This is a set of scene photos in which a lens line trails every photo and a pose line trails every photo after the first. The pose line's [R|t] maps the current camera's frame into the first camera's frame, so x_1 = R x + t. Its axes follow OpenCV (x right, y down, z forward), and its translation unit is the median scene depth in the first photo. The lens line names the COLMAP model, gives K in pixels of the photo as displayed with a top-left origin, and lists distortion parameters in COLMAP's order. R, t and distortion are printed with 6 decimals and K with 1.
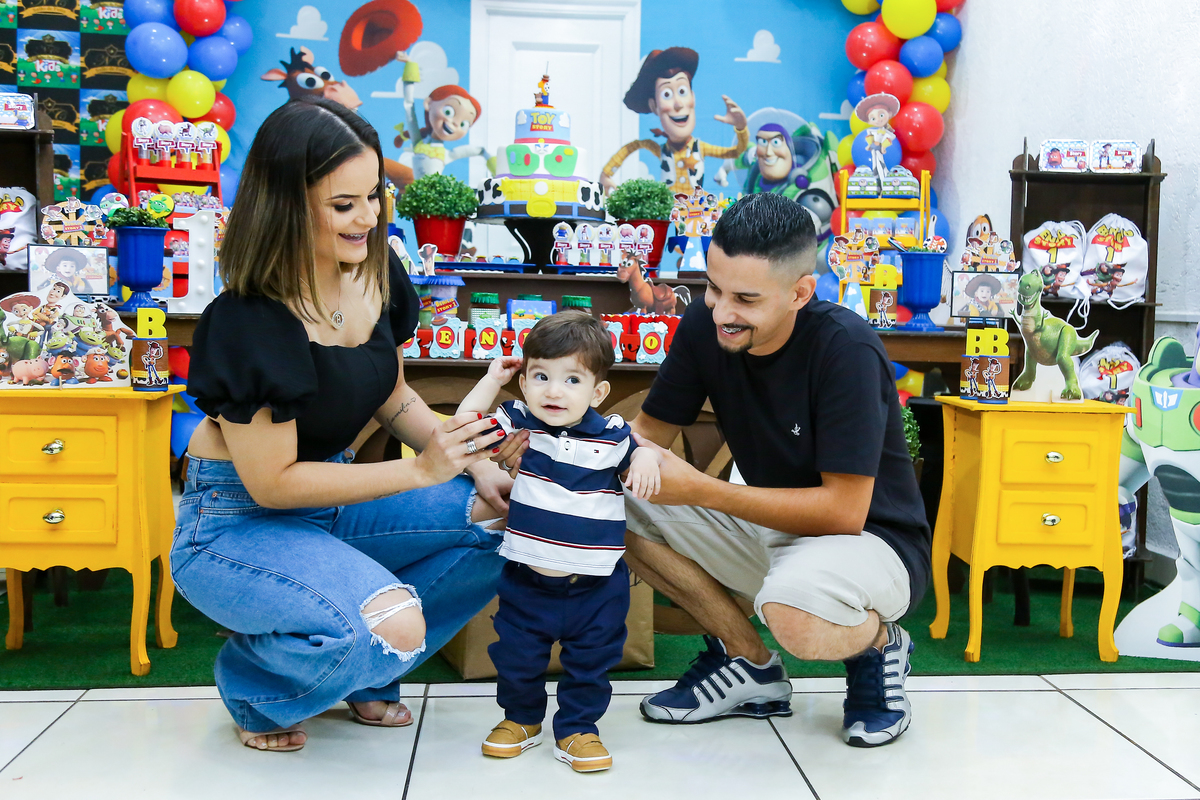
lens RADIAL K [[1264.7, 0, 682.2], [0, 1264.7, 345.2], [0, 0, 1]] dist [-0.004239, 0.004211]
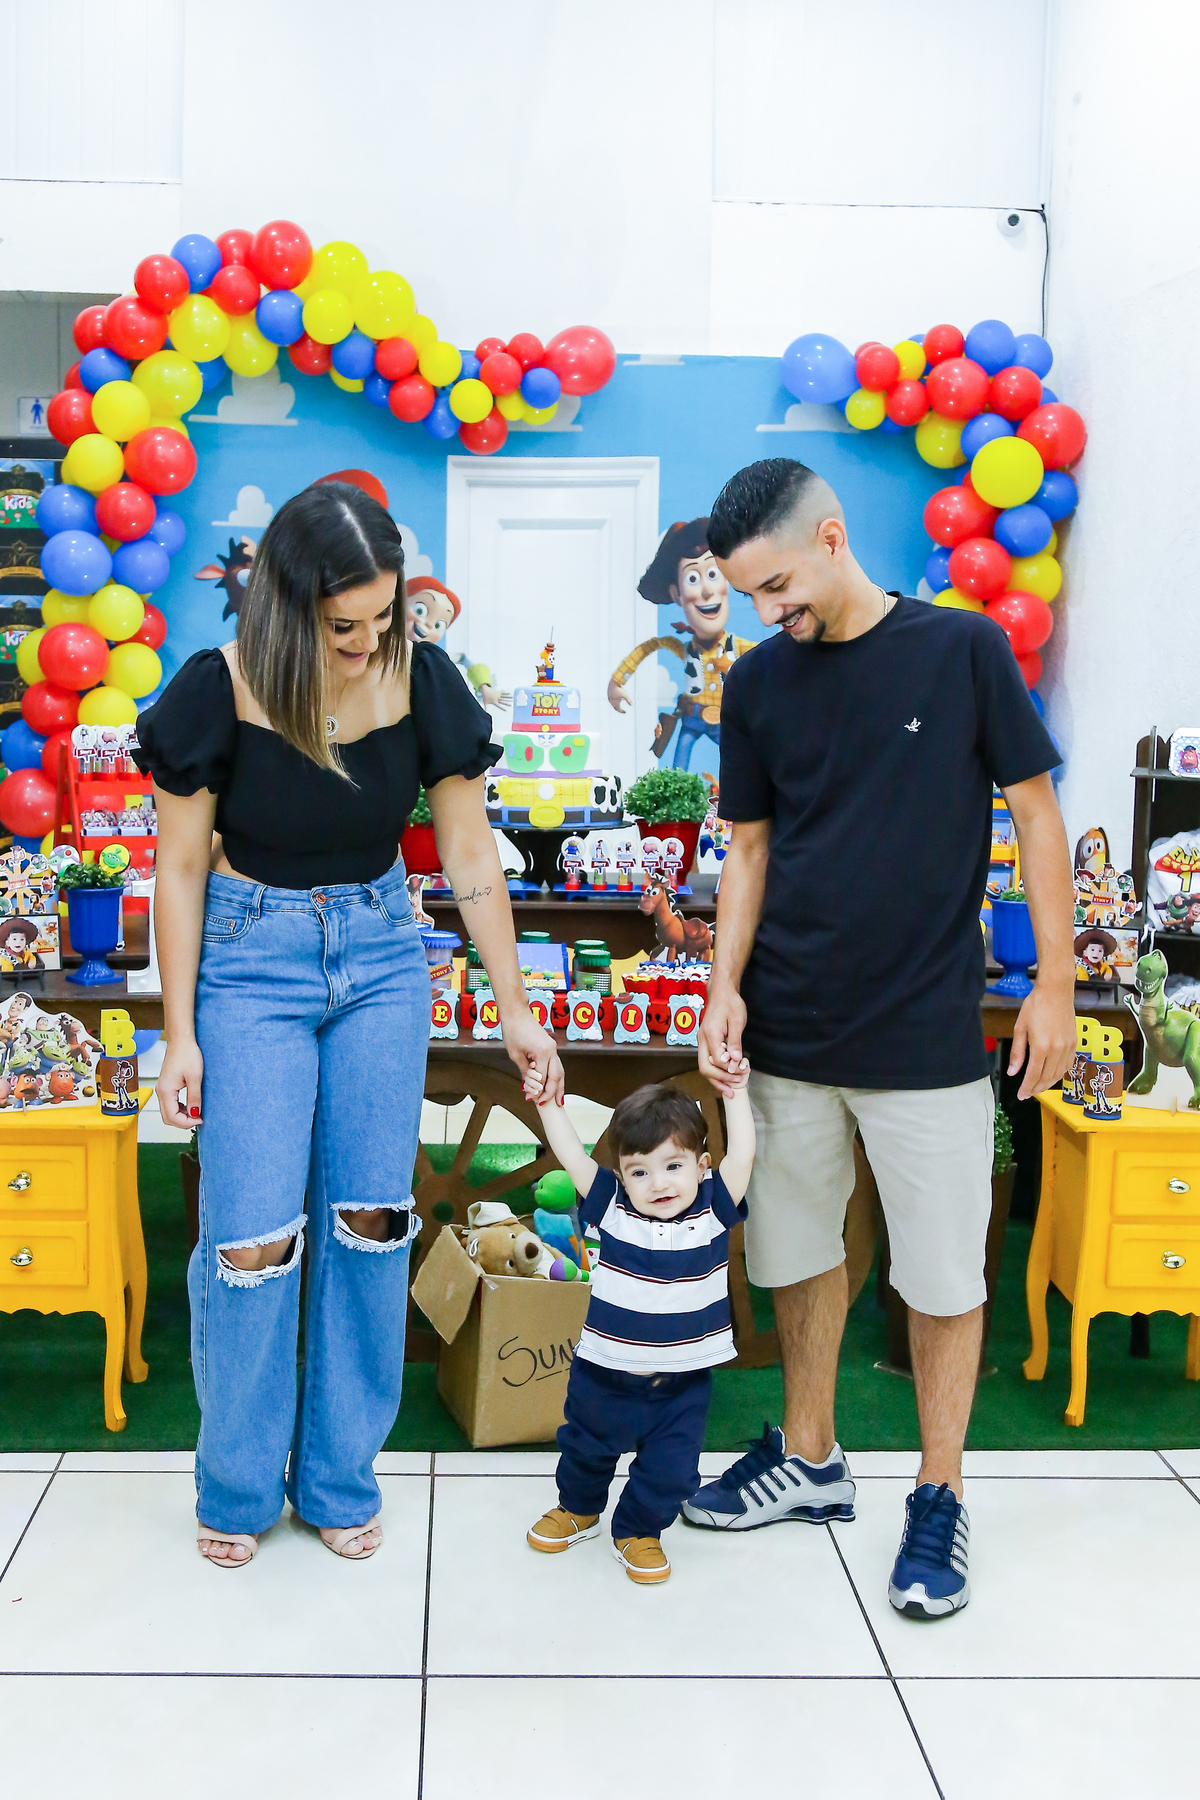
lens RADIAL K [[1672.6, 0, 522.3], [0, 1672.6, 810.5], [0, 0, 1]] dist [-0.015758, 0.001672]
pose [[0.994218, -0.001719, -0.107369, -0.006645], [0.005638, 0.999328, 0.036205, -0.099549], [0.107235, -0.036601, 0.993560, -0.057797]]
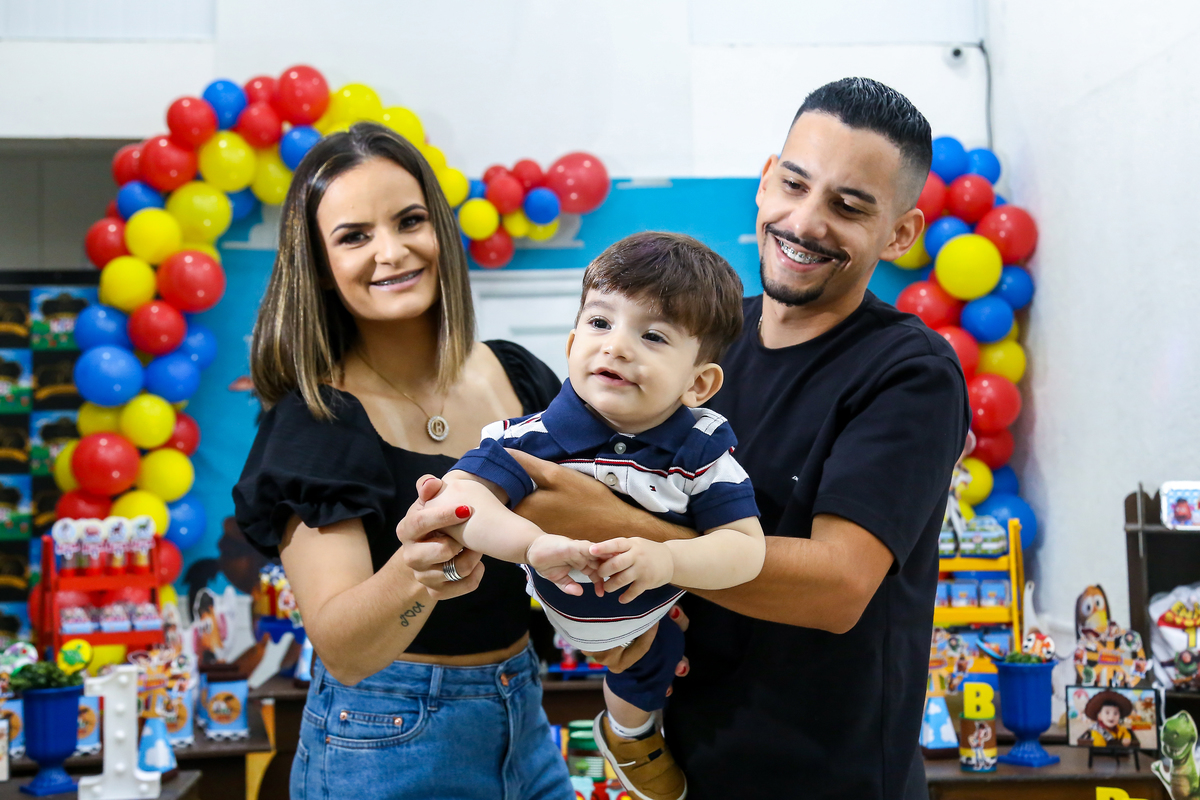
lens RADIAL K [[1378.8, 0, 600.0], [0, 1378.8, 400.0], [0, 0, 1]] dist [0.012217, 0.001307]
pose [[0.995122, -0.052207, -0.083709, 0.005519], [0.043053, 0.993255, -0.107663, -0.089169], [0.088765, 0.103534, 0.990657, 0.067505]]
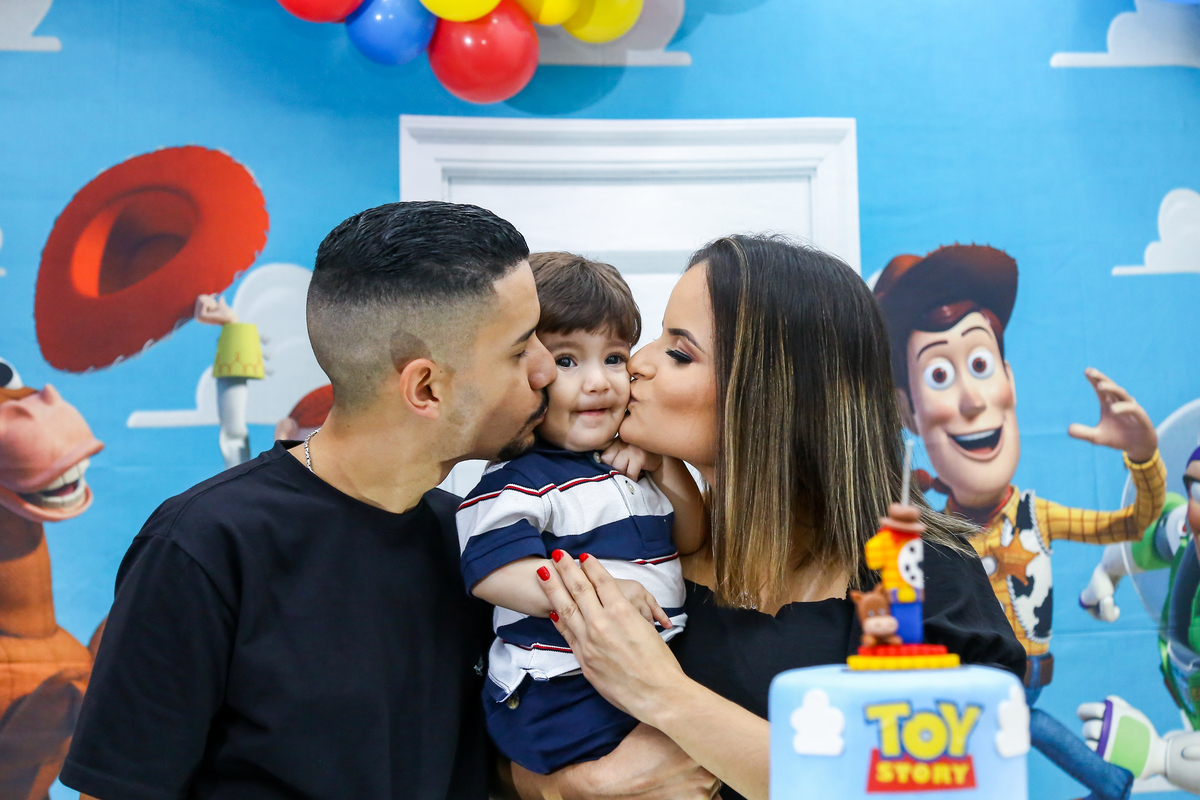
lens RADIAL K [[2080.0, 0, 616.3], [0, 2080.0, 401.8], [0, 0, 1]] dist [-0.027701, 0.002625]
pose [[0.999066, -0.040956, -0.013751, -0.104677], [0.038951, 0.991595, -0.123375, -0.130466], [0.018689, 0.122724, 0.992265, 0.440113]]
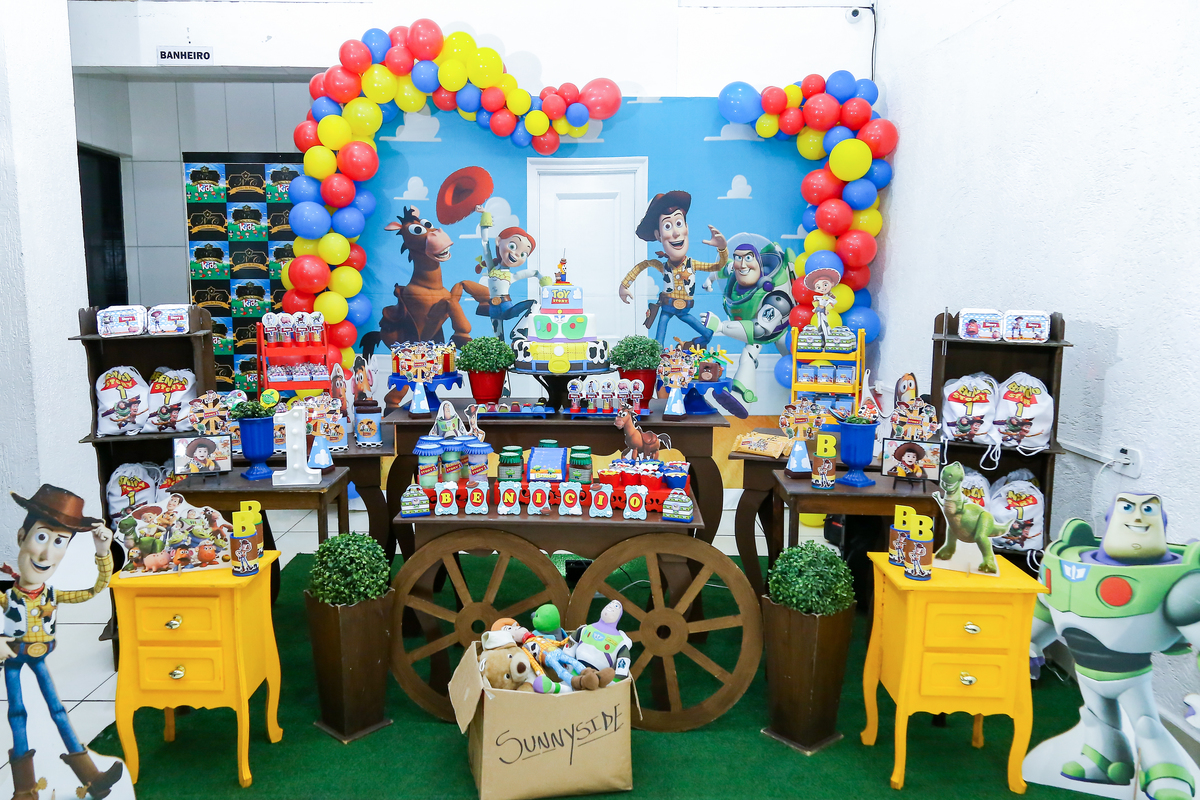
lens RADIAL K [[807.0, 0, 570.9], [0, 807.0, 381.0], [0, 0, 1]] dist [0.001368, -0.000180]
pose [[0.987879, -0.003436, -0.155185, 0.021297], [0.014451, 0.997449, 0.069904, -0.100234], [0.154549, -0.071299, 0.985409, 0.109006]]
